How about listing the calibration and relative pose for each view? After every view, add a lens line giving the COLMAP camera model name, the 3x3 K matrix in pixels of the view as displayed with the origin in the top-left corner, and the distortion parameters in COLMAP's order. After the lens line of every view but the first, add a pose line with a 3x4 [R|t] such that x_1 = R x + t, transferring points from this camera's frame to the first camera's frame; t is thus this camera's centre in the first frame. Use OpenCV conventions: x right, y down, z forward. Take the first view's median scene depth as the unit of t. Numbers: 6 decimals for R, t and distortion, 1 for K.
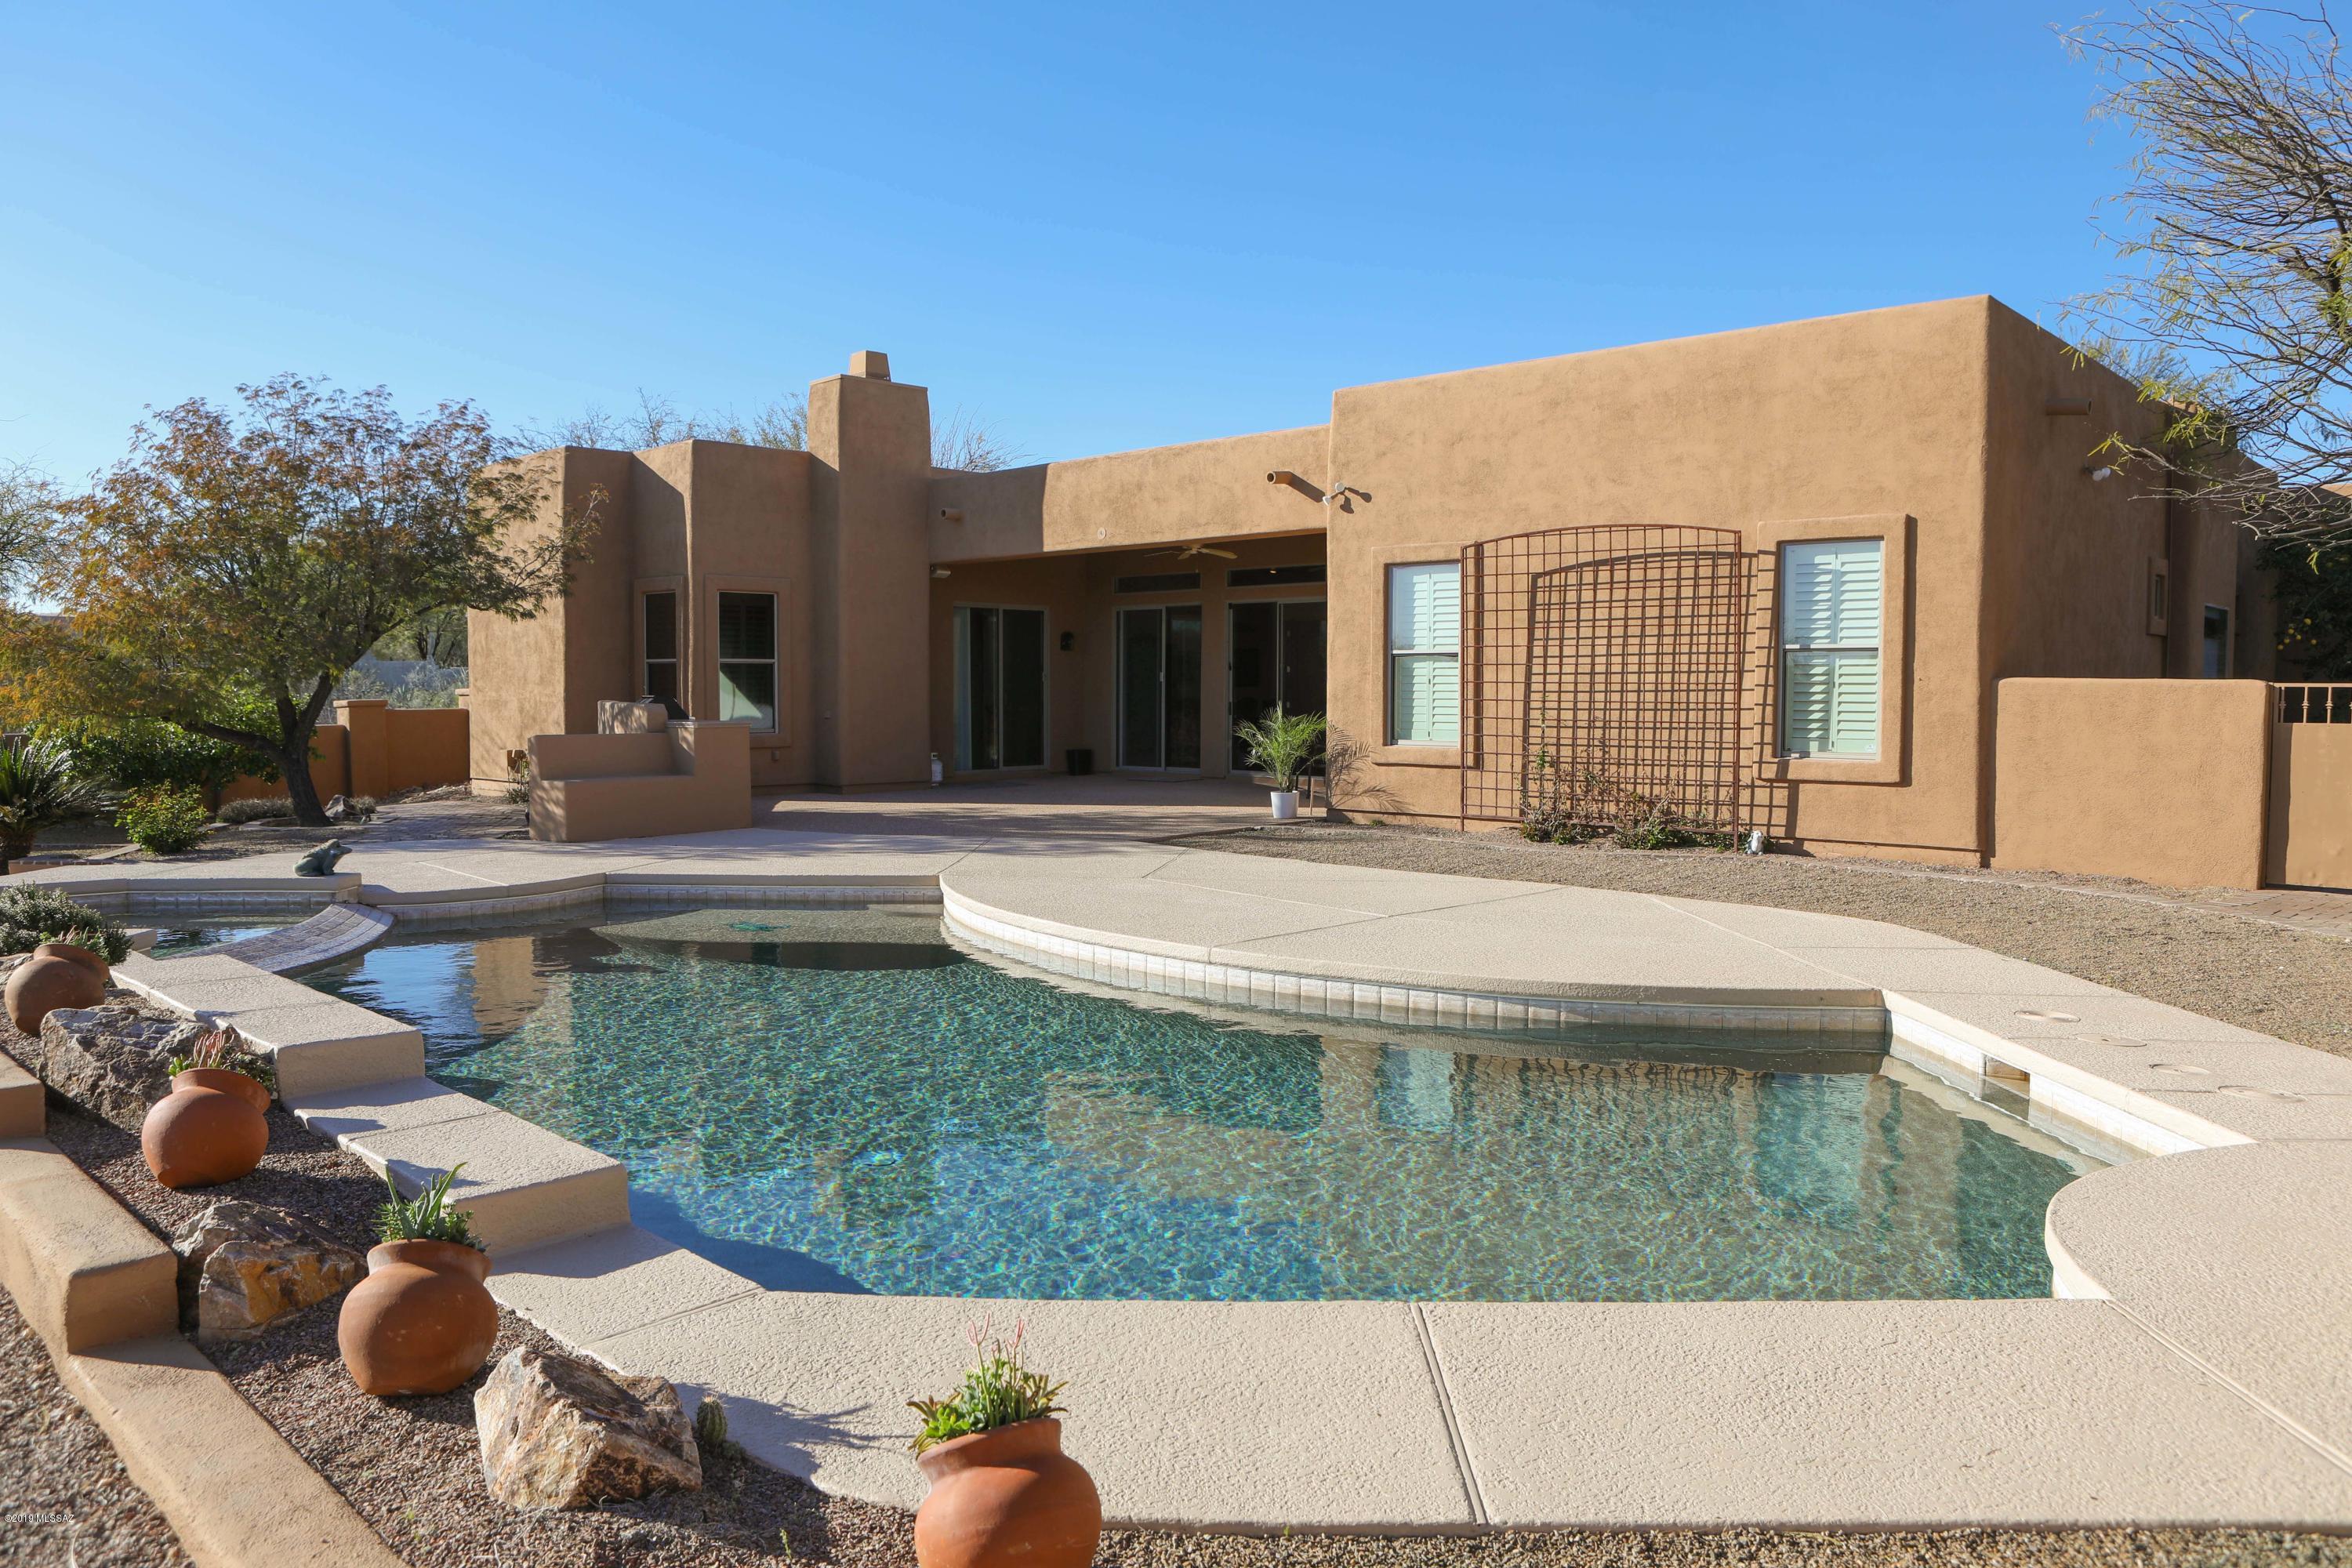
lens RADIAL K [[1639.1, 0, 1114.4], [0, 1639.1, 793.8], [0, 0, 1]] dist [-0.117483, 0.143594]
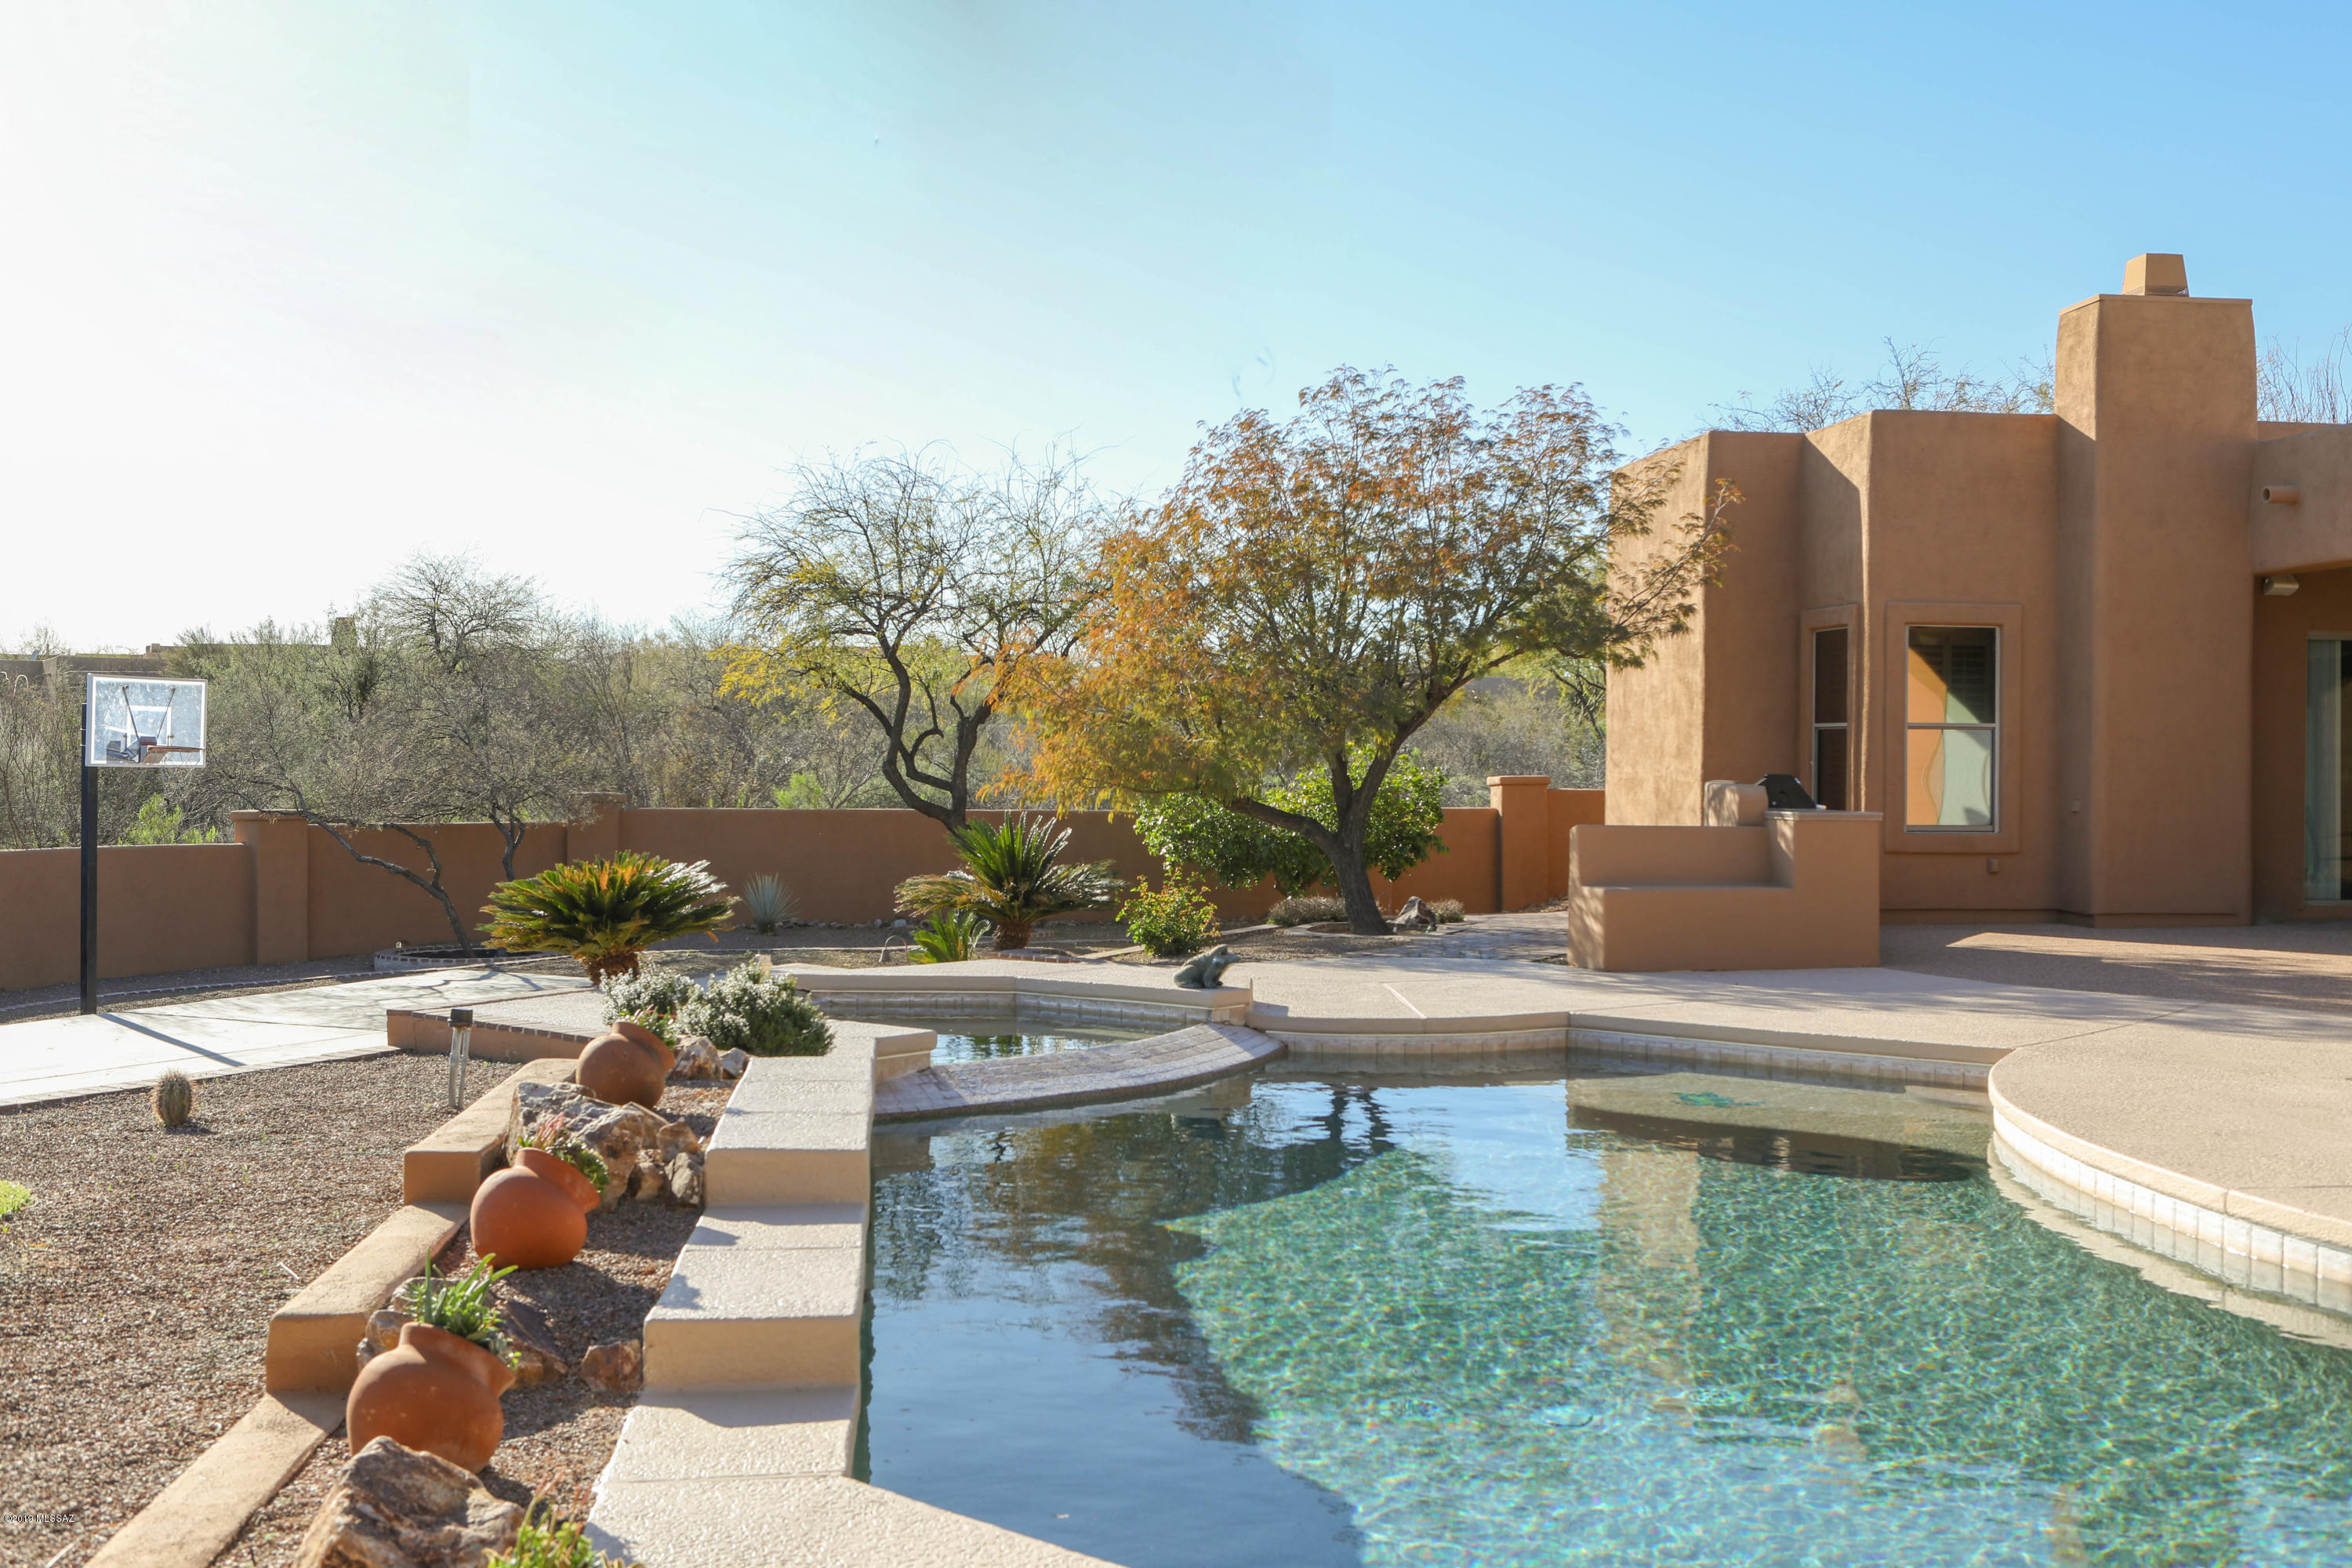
lens RADIAL K [[2373.9, 0, 1176.0], [0, 2373.9, 784.0], [0, 0, 1]] dist [-0.095577, 0.142948]
pose [[0.778209, 0.011390, -0.627902, 0.152438], [-0.047542, 0.998035, -0.040819, -0.001533], [0.626204, 0.061617, 0.777221, 0.033091]]
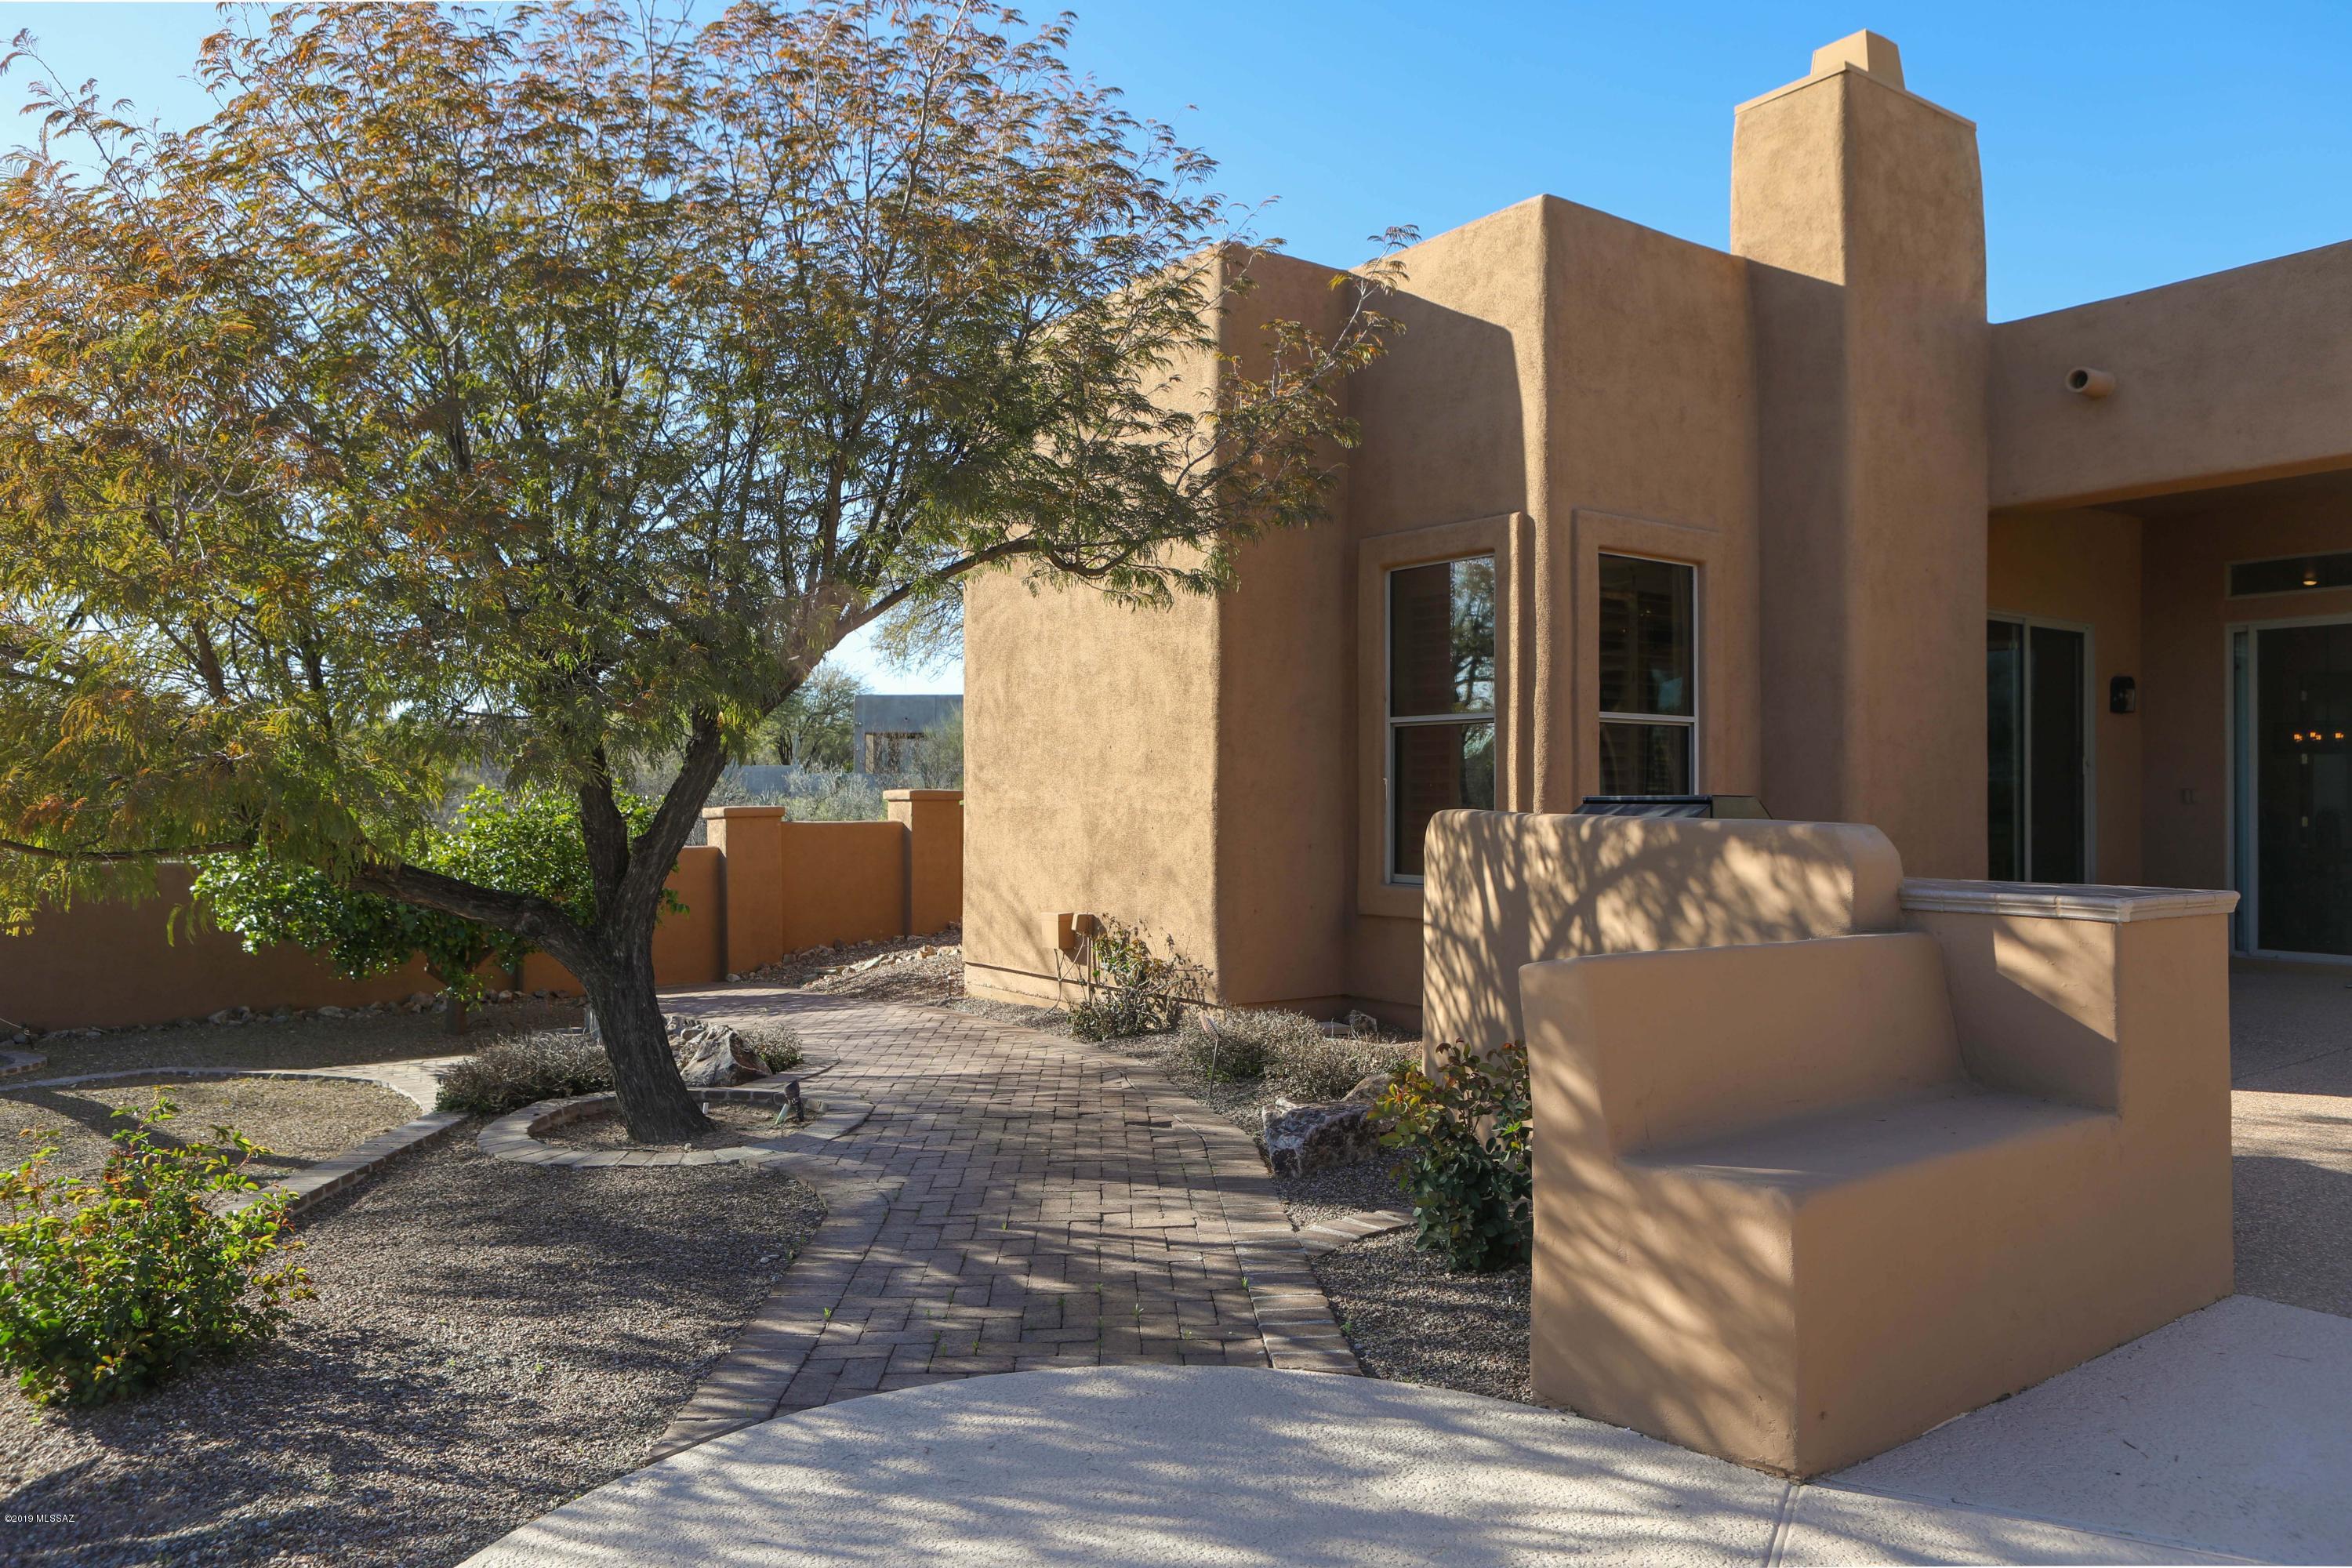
lens RADIAL K [[1639.1, 0, 1114.4], [0, 1639.1, 793.8], [0, 0, 1]] dist [-0.117483, 0.143594]
pose [[0.980686, 0.000346, -0.195591, -0.299081], [-0.013687, 0.997668, -0.066864, -0.033874], [0.195112, 0.068249, 0.978404, 0.599220]]
